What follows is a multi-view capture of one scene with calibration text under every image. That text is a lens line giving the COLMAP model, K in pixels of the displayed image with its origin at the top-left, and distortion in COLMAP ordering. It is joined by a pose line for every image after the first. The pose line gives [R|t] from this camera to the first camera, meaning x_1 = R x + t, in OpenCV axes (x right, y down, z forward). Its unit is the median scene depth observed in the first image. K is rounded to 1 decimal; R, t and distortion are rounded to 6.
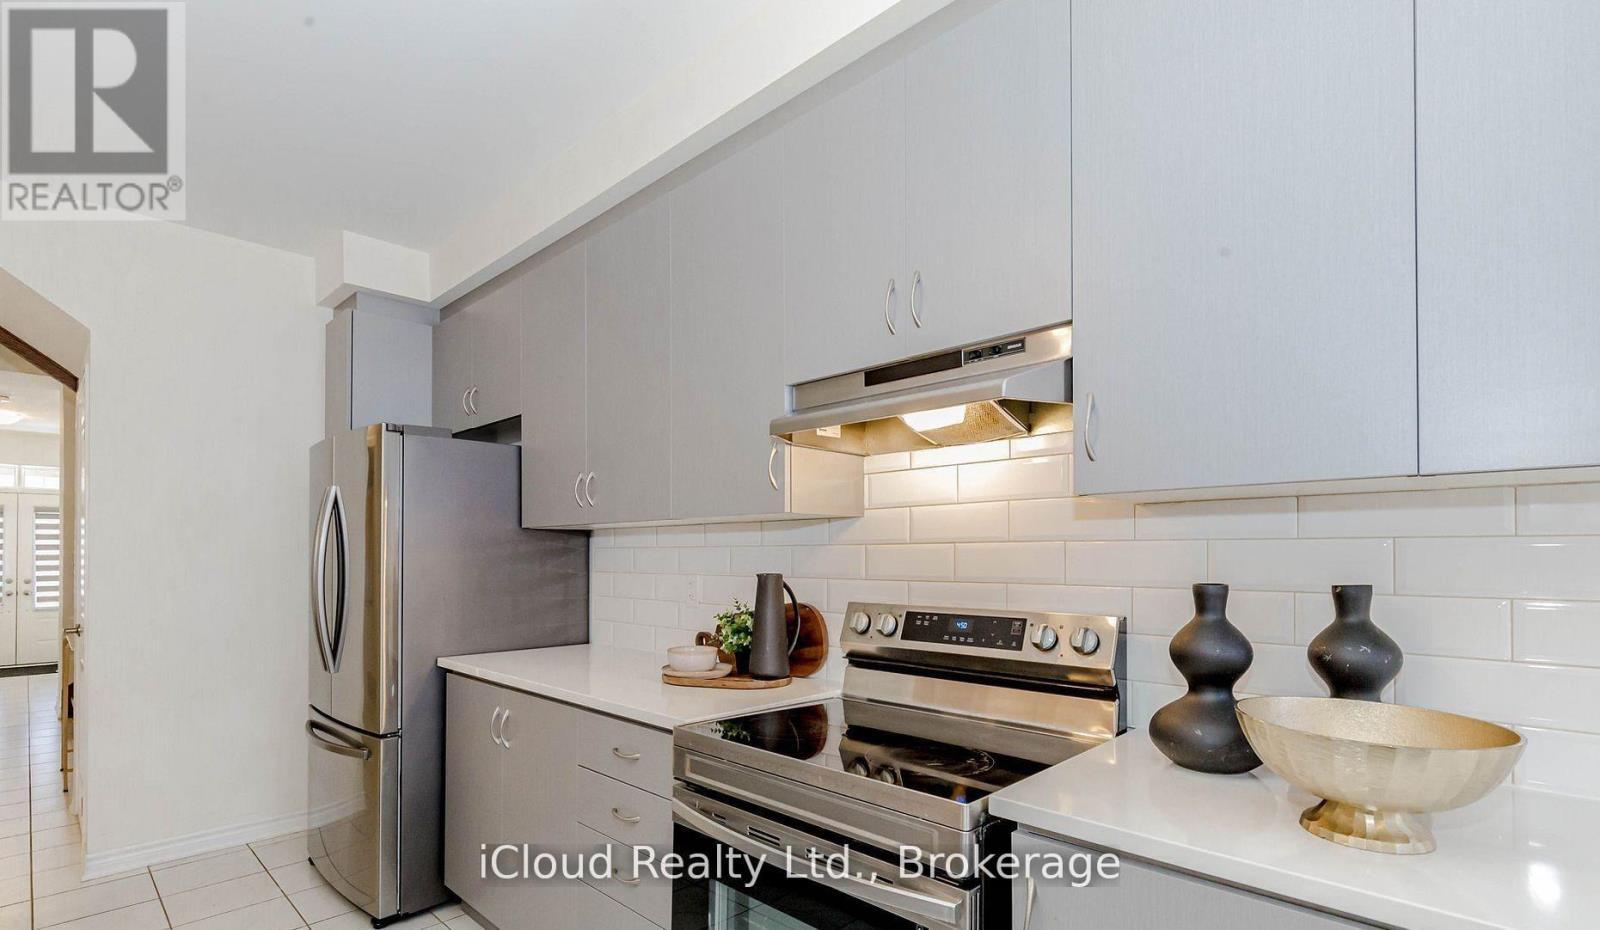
lens RADIAL K [[738.9, 0, 854.4], [0, 738.9, 542.5], [0, 0, 1]] dist [0.014455, 0.000219]
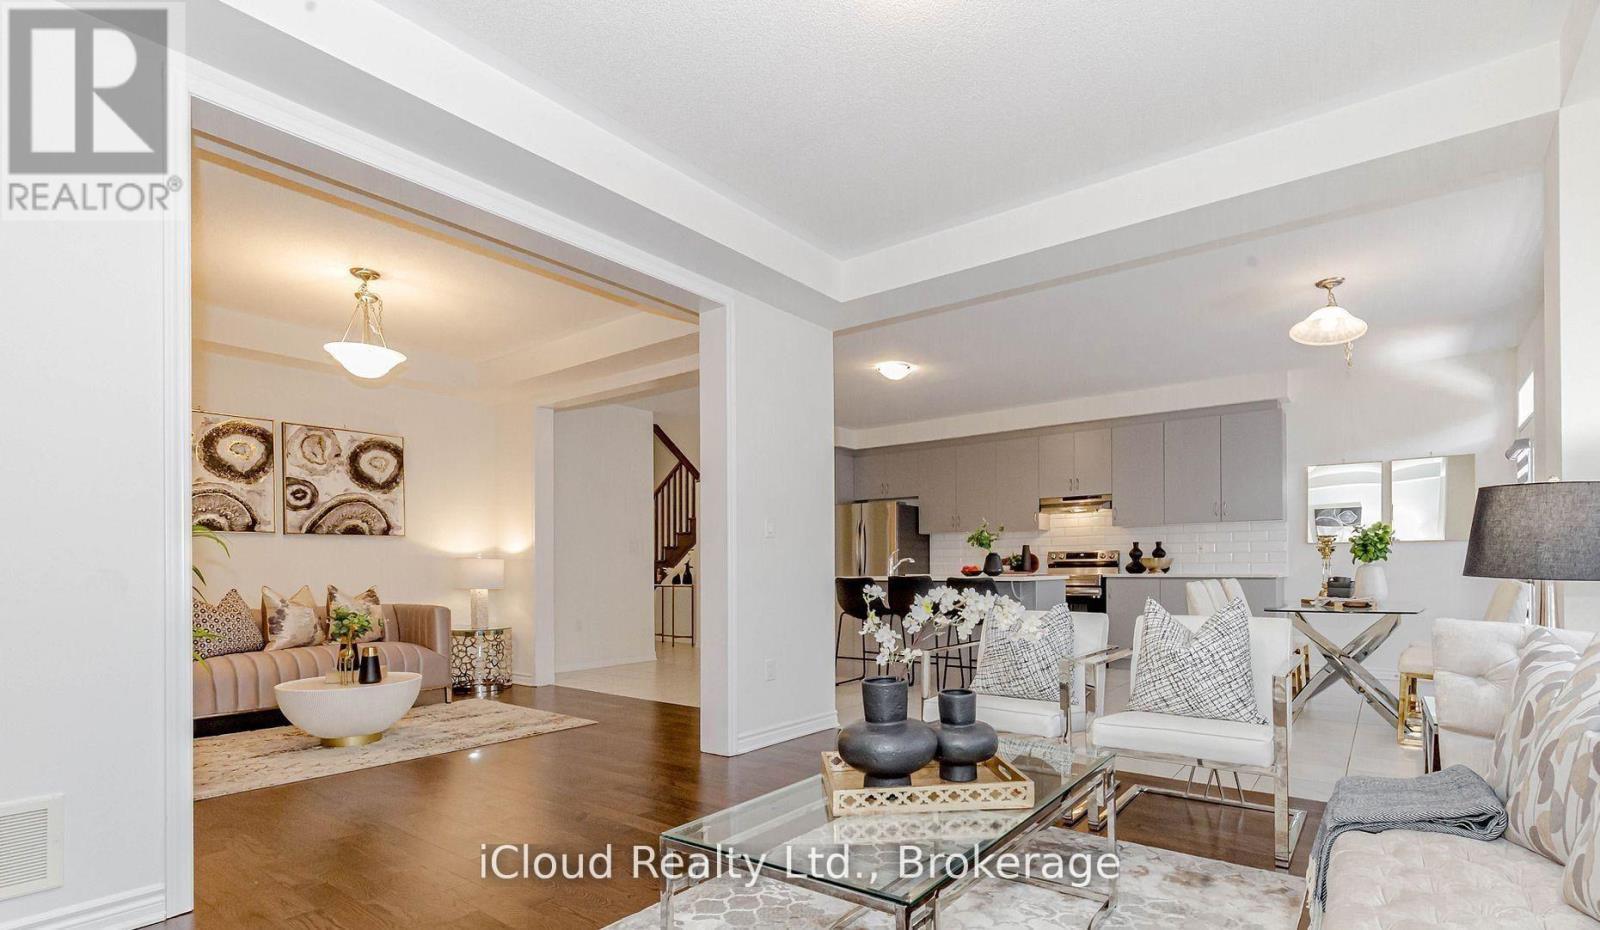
lens RADIAL K [[738.9, 0, 893.5], [0, 738.9, 564.8], [0, 0, 1]] dist [0.014455, 0.000219]
pose [[0.991096, -0.002478, 0.133129, -1.547445], [0.001545, 0.999974, 0.007109, 0.137722], [-0.133143, -0.006840, 0.991073, -3.198139]]
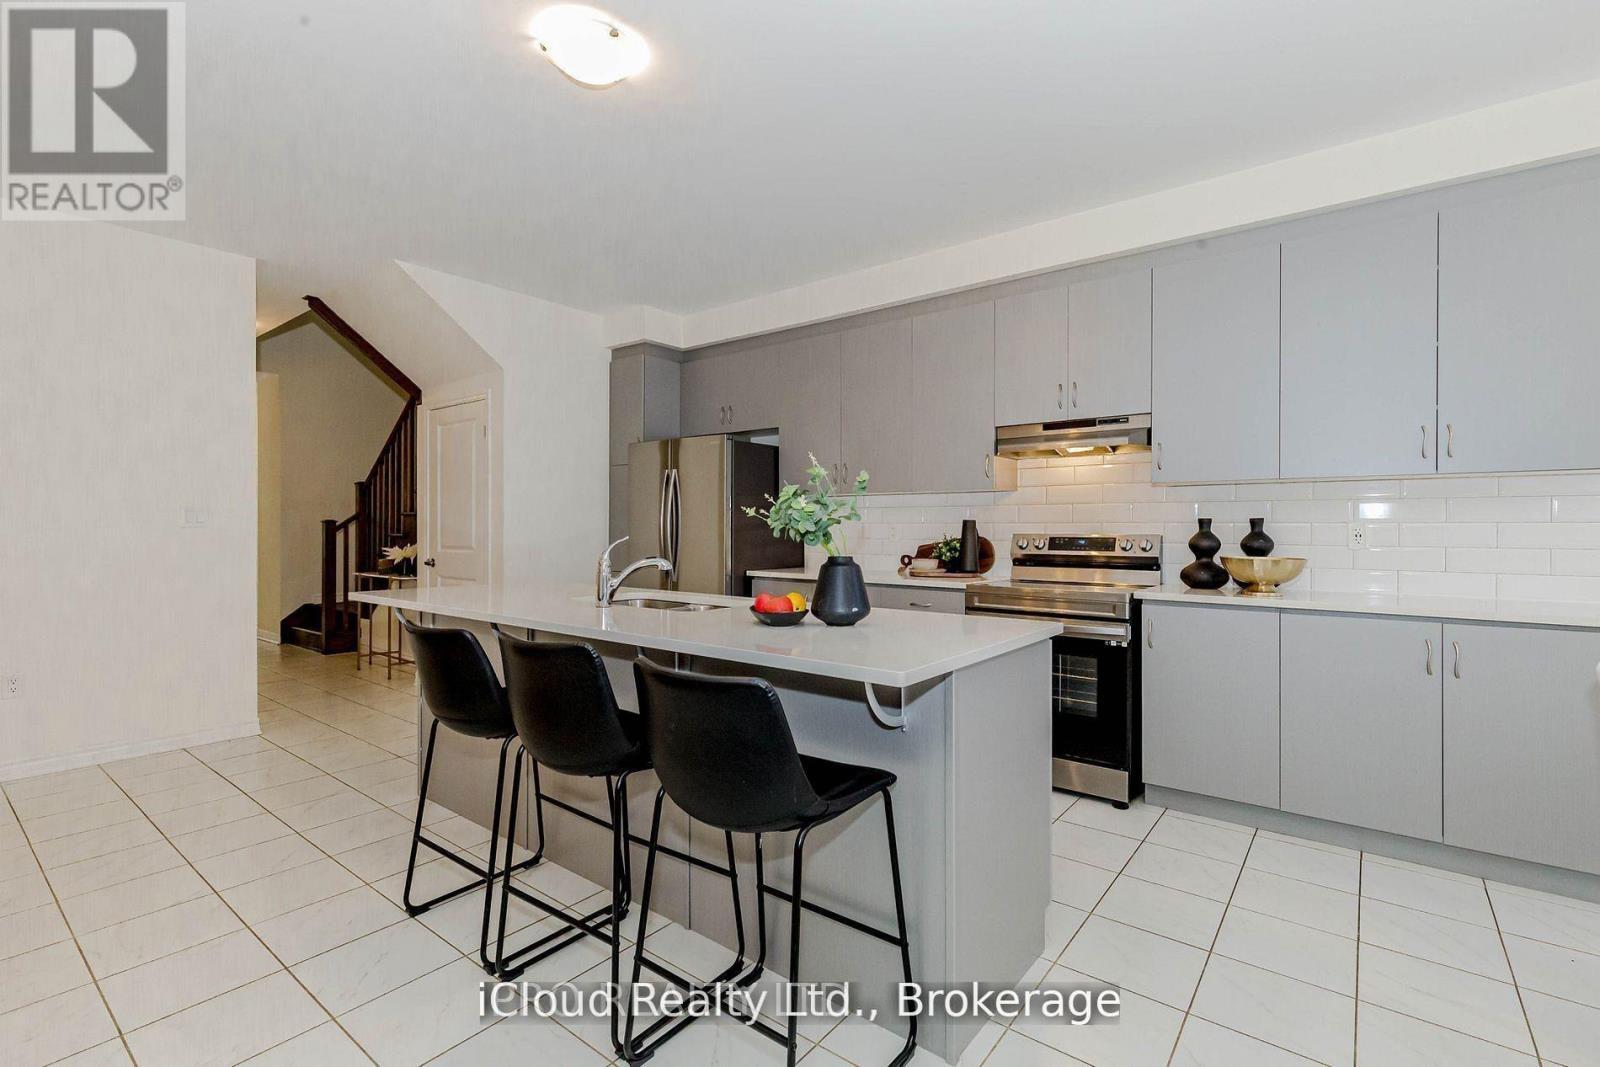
lens RADIAL K [[724.2, 0, 828.1], [0, 724.2, 527.7], [0, 0, 1]] dist [-0.000870, 0.000207]
pose [[0.997504, 0.005346, 0.070403, -0.736980], [-0.006277, 0.999896, 0.013012, 0.047636], [-0.070326, -0.013421, 0.997434, -1.043356]]
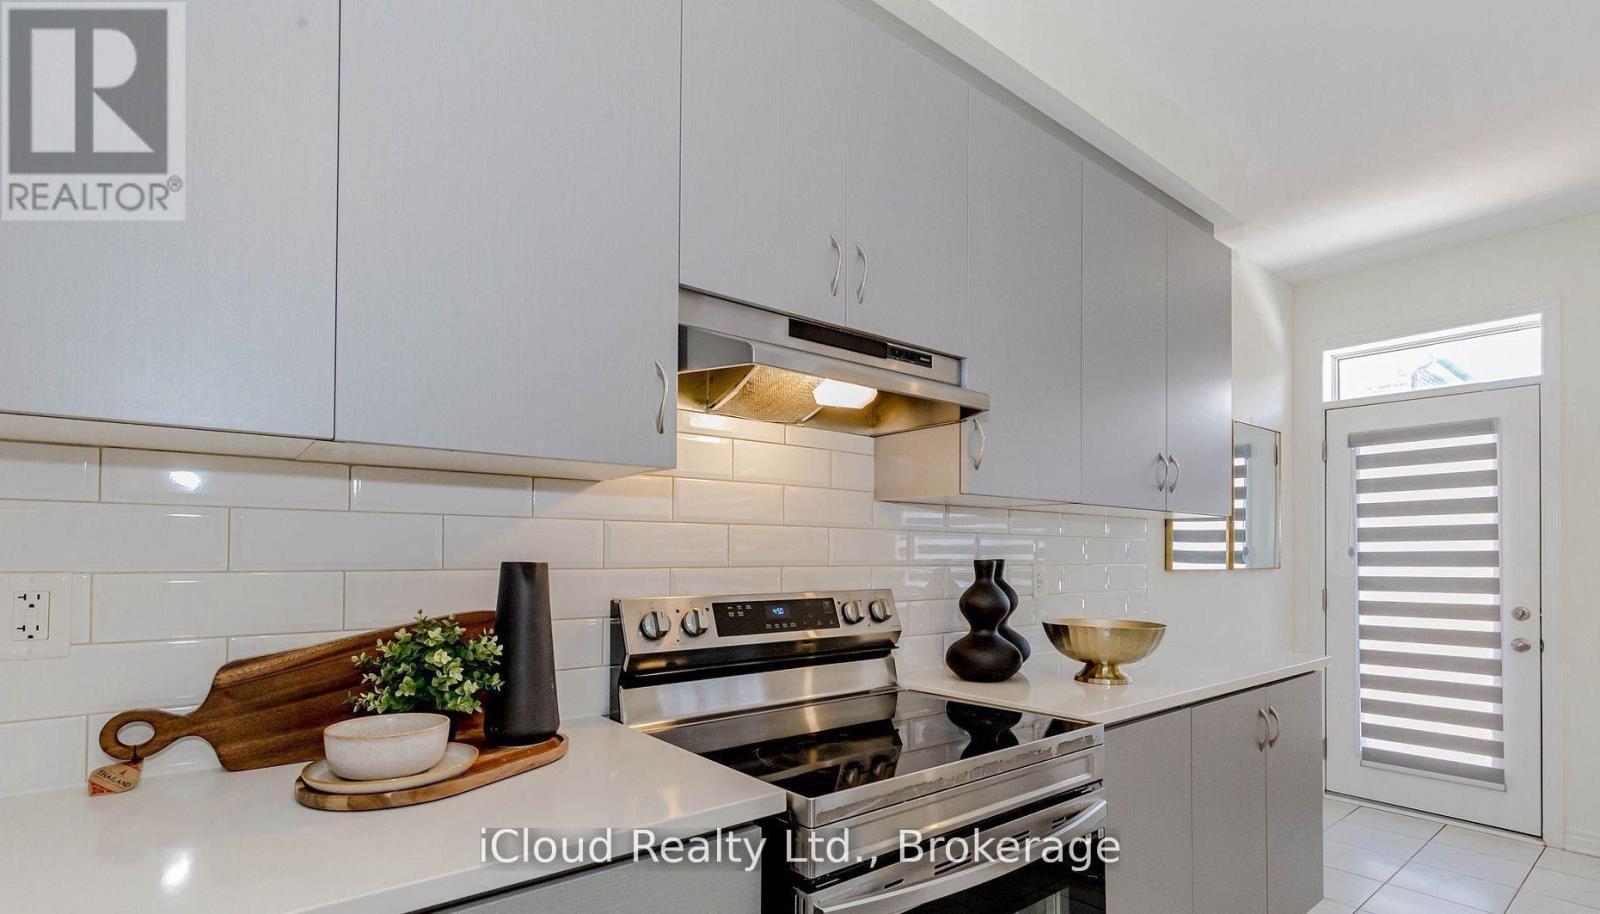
lens RADIAL K [[732.1, 0, 808.0], [0, 732.1, 547.0], [0, 0, 1]] dist [0.000562, -0.000094]
pose [[0.161393, 0.015888, 0.986762, -0.781731], [-0.016877, 0.999769, -0.013337, 0.041029], [-0.986746, -0.014501, 0.161623, 0.810787]]
